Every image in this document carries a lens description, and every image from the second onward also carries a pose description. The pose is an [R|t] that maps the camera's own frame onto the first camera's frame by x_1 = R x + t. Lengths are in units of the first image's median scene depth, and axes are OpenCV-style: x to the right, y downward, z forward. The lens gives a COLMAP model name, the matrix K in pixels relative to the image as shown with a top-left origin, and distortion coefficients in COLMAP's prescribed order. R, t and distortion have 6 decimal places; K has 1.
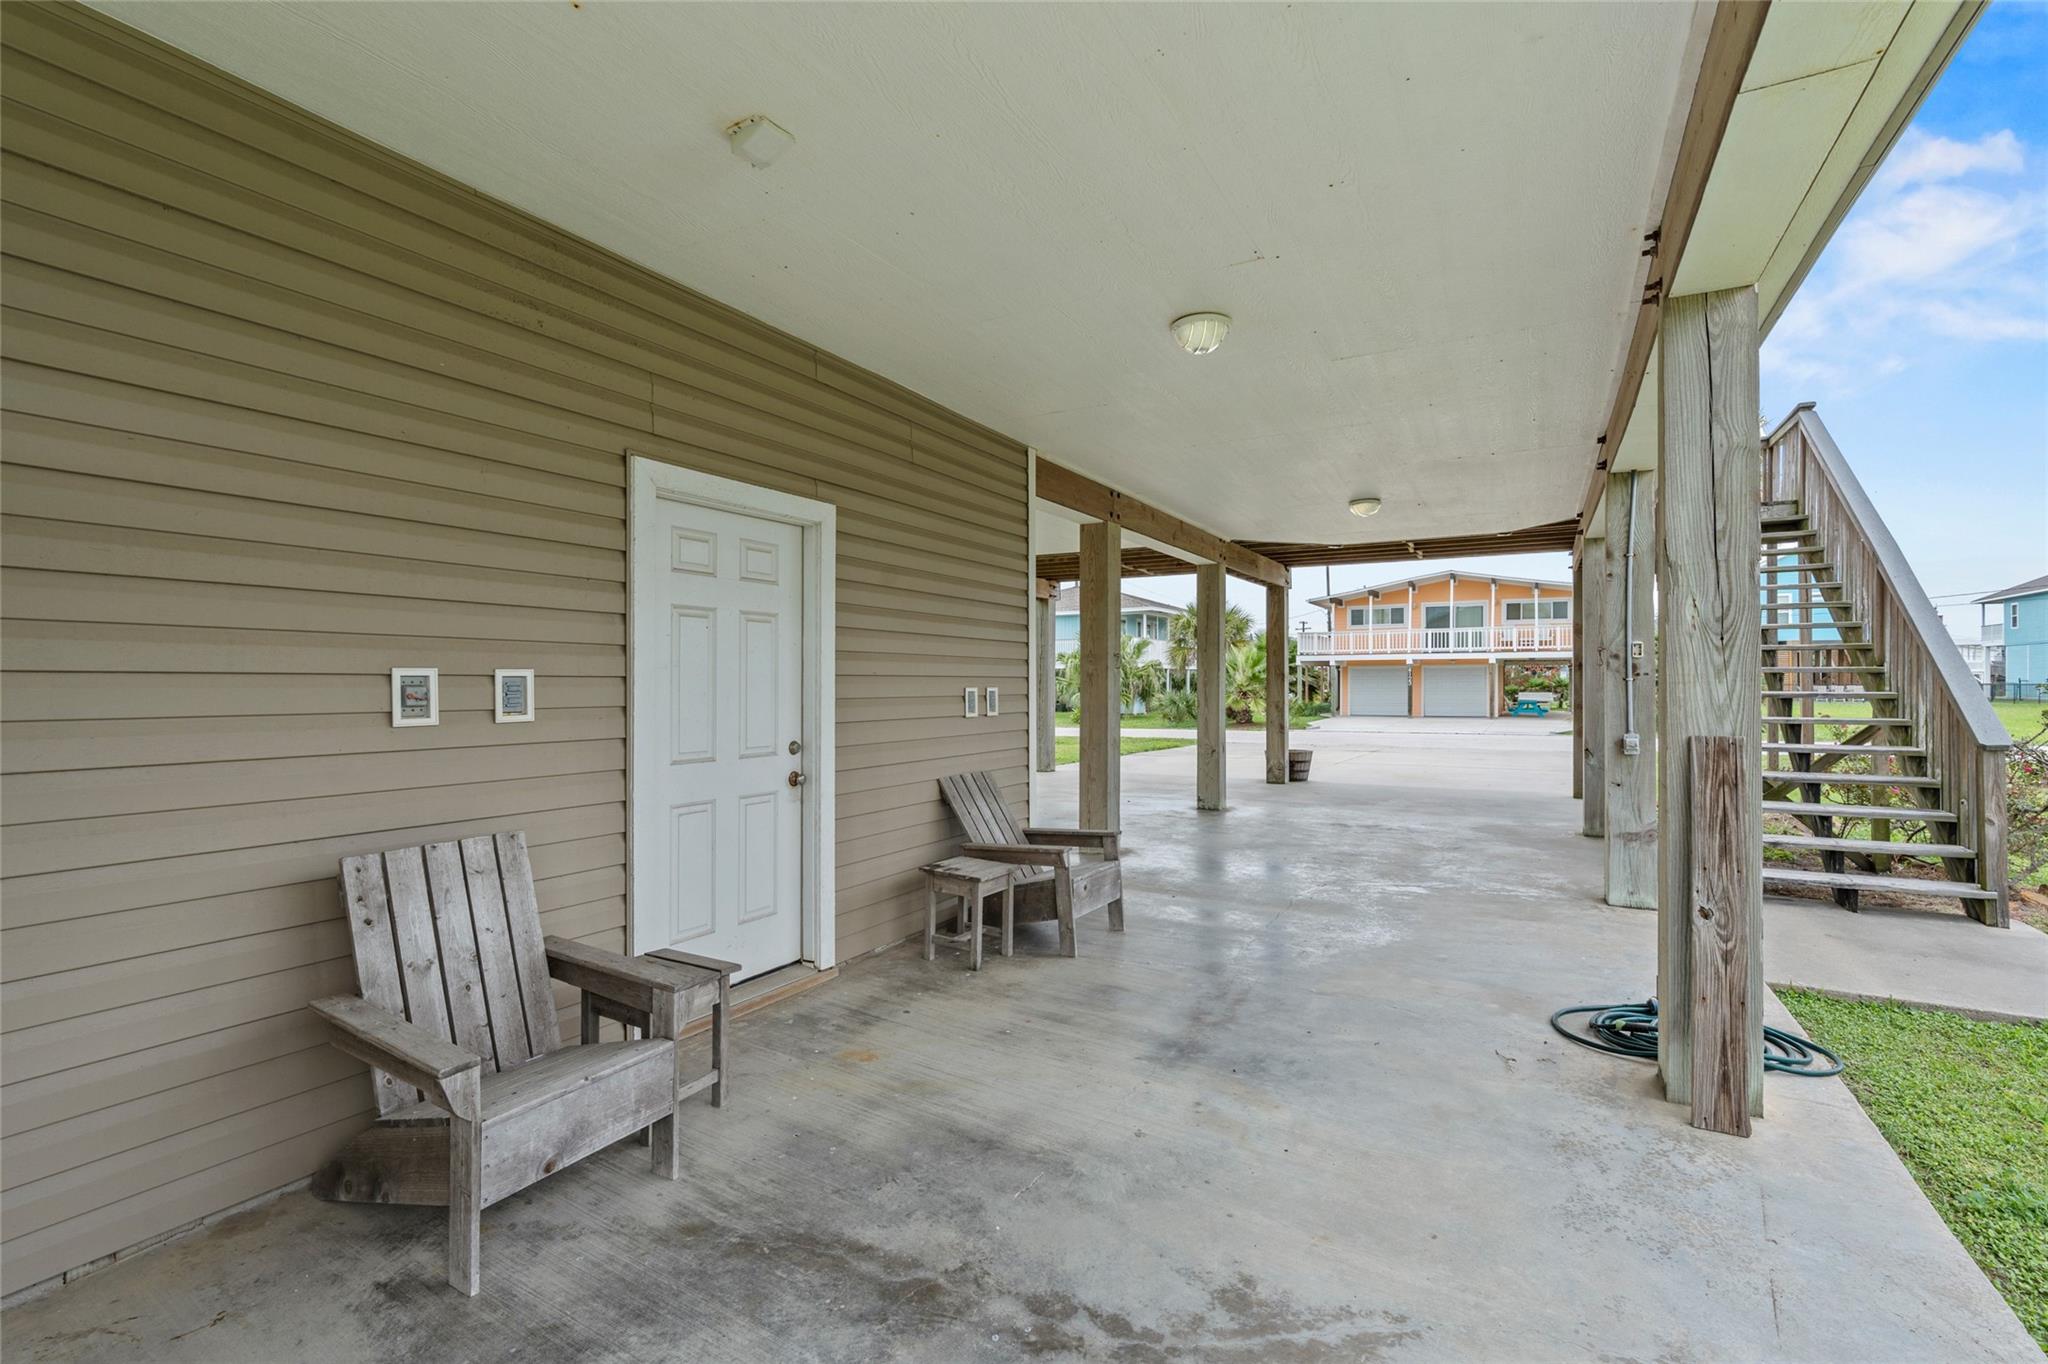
lens RADIAL K [[926.6, 0, 1005.5], [0, 926.6, 684.4], [0, 0, 1]] dist [-0.011050, 0.002669]
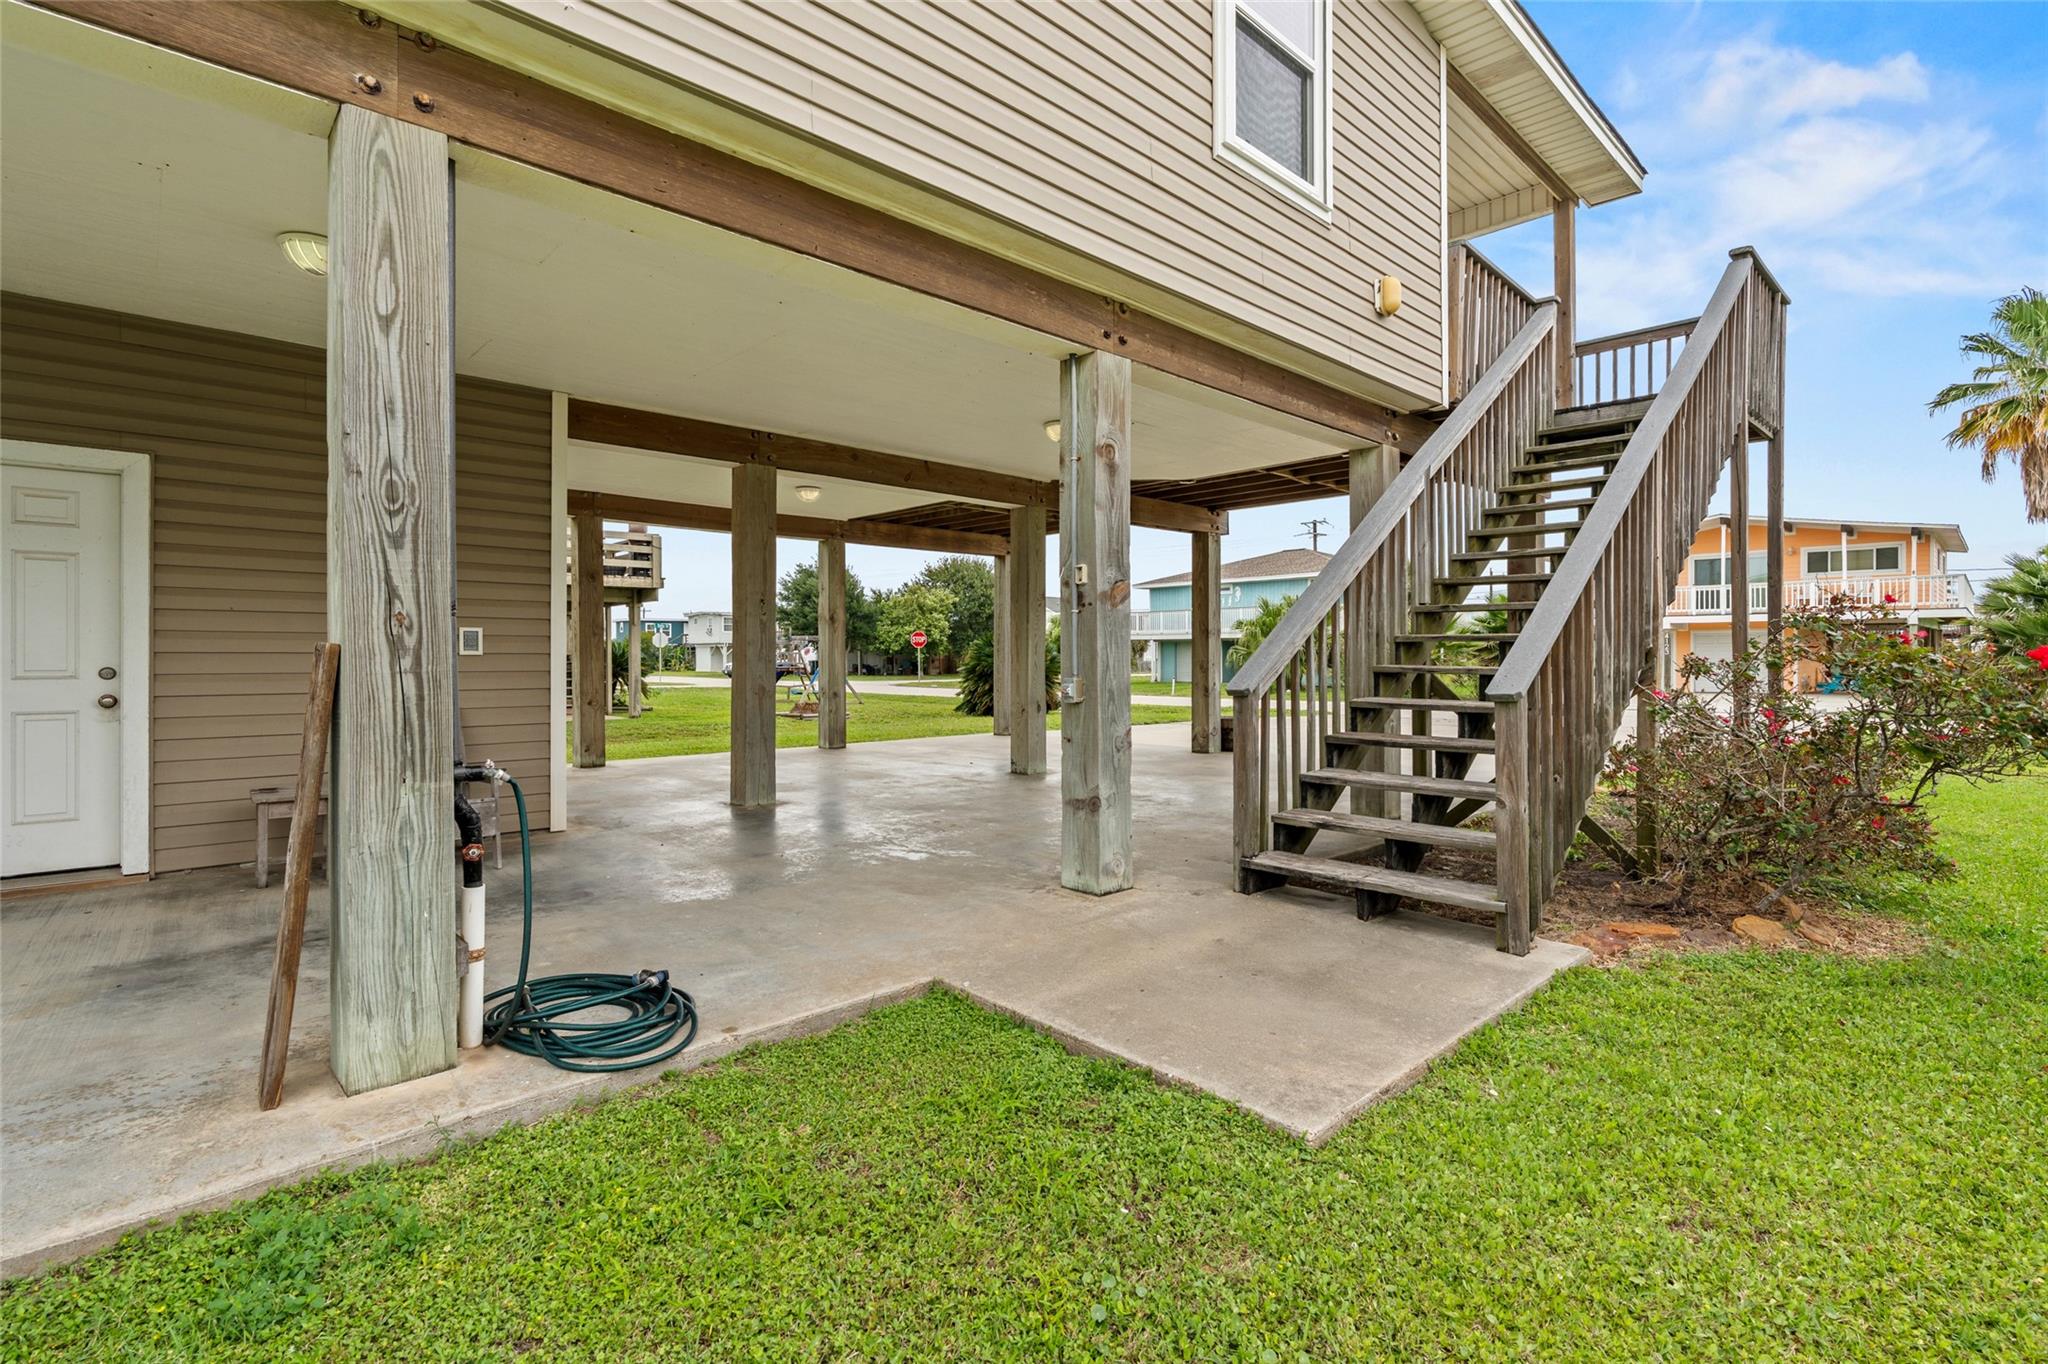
lens RADIAL K [[926.6, 0, 1004.7], [0, 926.6, 659.5], [0, 0, 1]] dist [-0.011050, 0.002669]
pose [[0.953766, -0.000359, -0.300550, 1.111028], [0.000182, 1.000000, -0.000618, 0.051760], [0.300551, 0.000534, 0.953766, 0.261395]]
